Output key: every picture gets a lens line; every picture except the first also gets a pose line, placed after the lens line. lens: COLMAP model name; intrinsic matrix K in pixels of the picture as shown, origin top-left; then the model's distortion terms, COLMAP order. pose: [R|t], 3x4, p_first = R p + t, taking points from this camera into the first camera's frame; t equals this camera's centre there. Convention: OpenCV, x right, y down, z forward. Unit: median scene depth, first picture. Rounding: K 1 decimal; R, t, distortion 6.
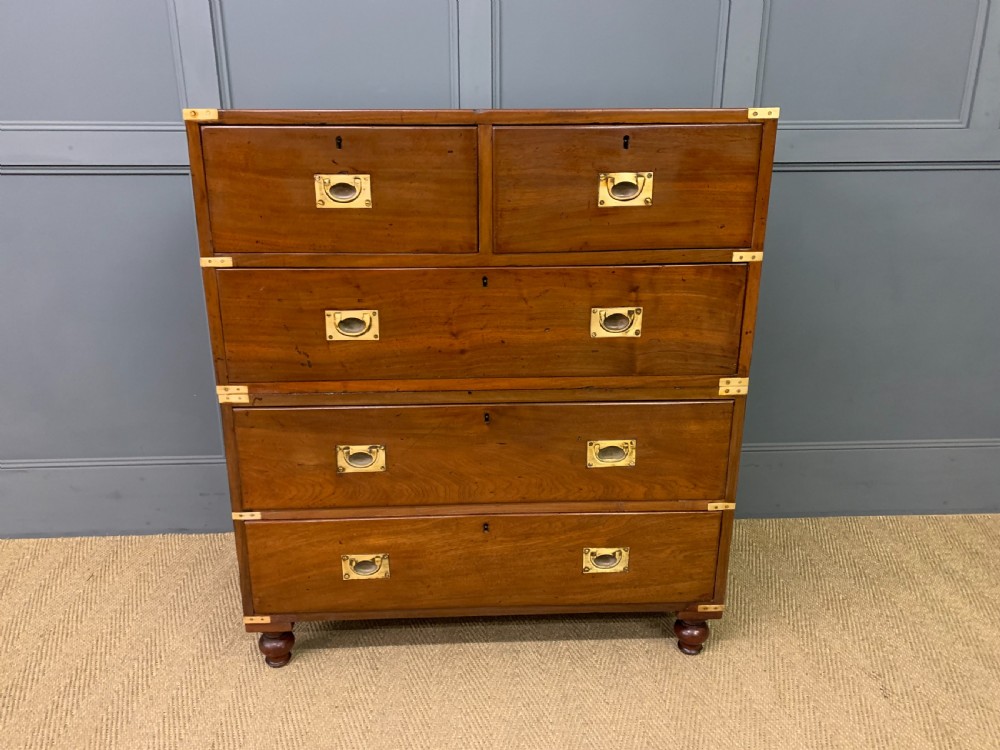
lens RADIAL K [[767.9, 0, 486.0], [0, 767.9, 369.8], [0, 0, 1]] dist [0.128537, -0.316878]
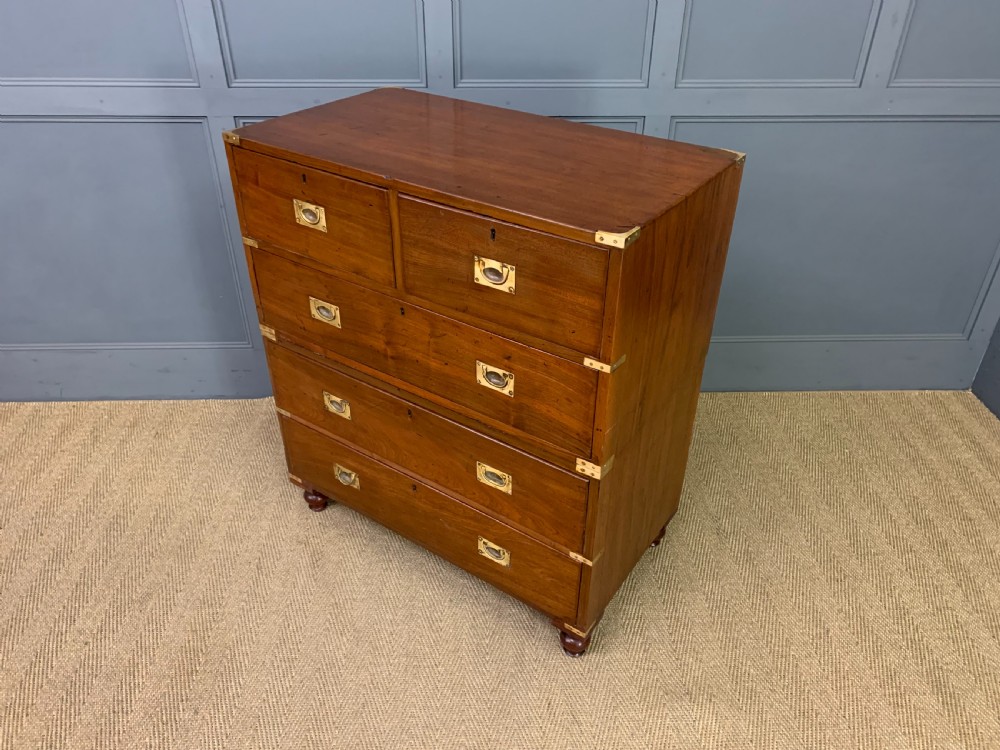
lens RADIAL K [[767.5, 0, 502.1], [0, 767.5, 378.6], [0, 0, 1]] dist [0.014232, 0.001278]
pose [[0.803655, 0.337193, -0.490346, 0.716778], [-0.188561, 0.925809, 0.327603, -0.424244], [0.564432, -0.170819, 0.807612, 0.117178]]
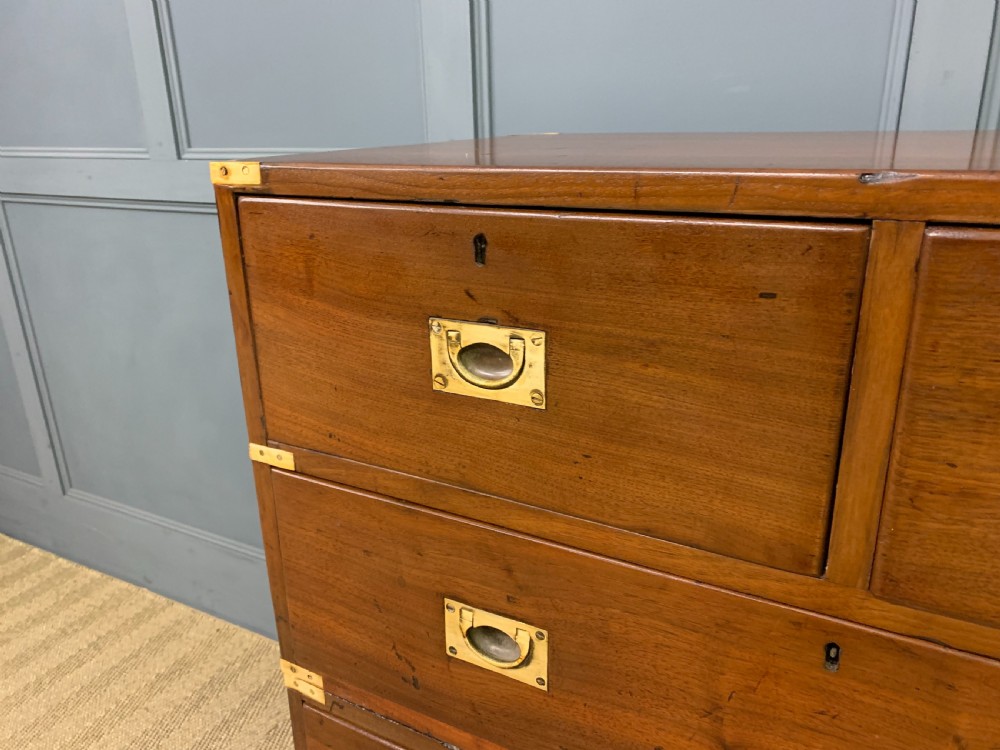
lens RADIAL K [[751.0, 0, 498.0], [0, 751.0, 379.8], [0, 0, 1]] dist [0.035748, -0.029282]
pose [[0.857348, 0.153905, -0.491190, 0.017673], [-0.140084, 0.988000, 0.065061, -0.232769], [0.495309, 0.013028, 0.868619, 0.615709]]
